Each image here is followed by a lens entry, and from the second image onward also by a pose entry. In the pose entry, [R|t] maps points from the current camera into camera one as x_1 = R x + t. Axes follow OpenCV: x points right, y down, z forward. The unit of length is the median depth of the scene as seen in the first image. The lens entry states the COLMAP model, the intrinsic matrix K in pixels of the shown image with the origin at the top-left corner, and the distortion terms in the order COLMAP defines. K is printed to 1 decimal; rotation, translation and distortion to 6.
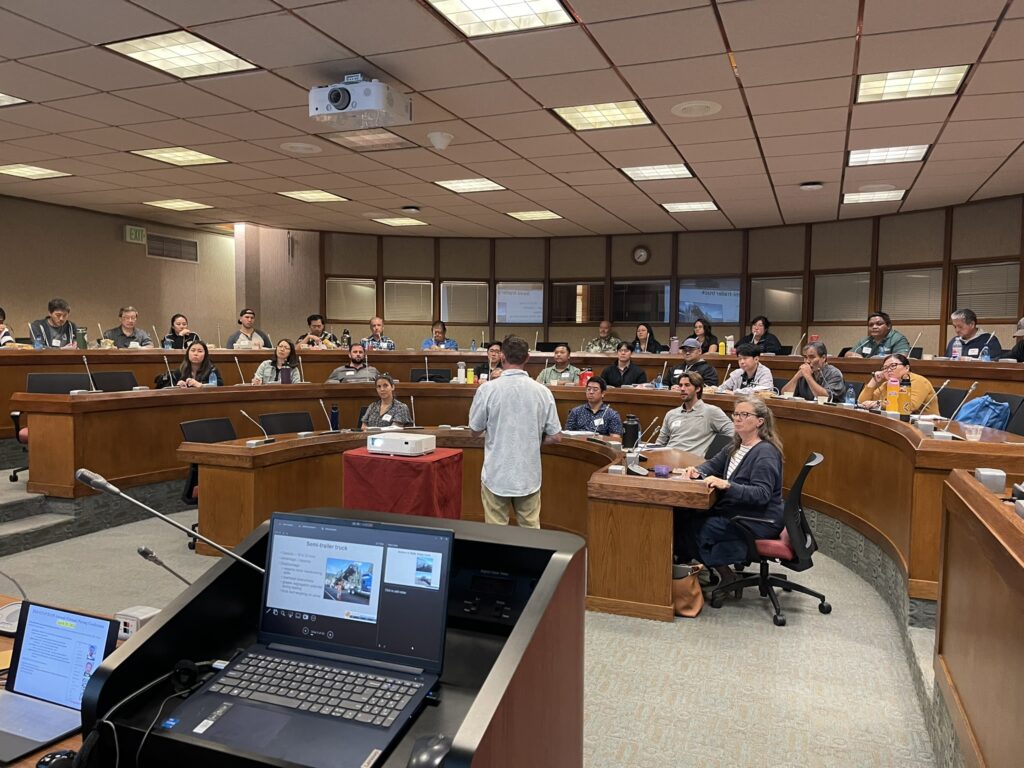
lens RADIAL K [[782.3, 0, 512.0], [0, 782.3, 384.0], [0, 0, 1]] dist [0.054044, -0.001030]
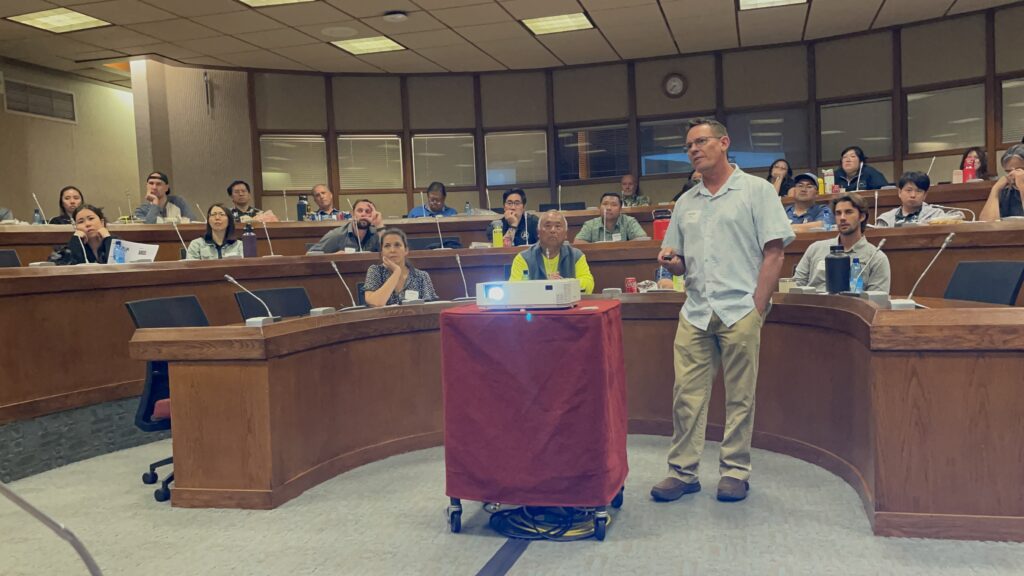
lens RADIAL K [[900.0, 0, 512.0], [0, 900.0, 288.0], [0, 0, 1]] dist [0.046464, -0.009740]
pose [[0.992526, -0.063356, 0.104303, -0.135018], [0.064888, 0.997828, -0.011364, 0.046916], [-0.103356, 0.018047, 0.994481, 0.179273]]
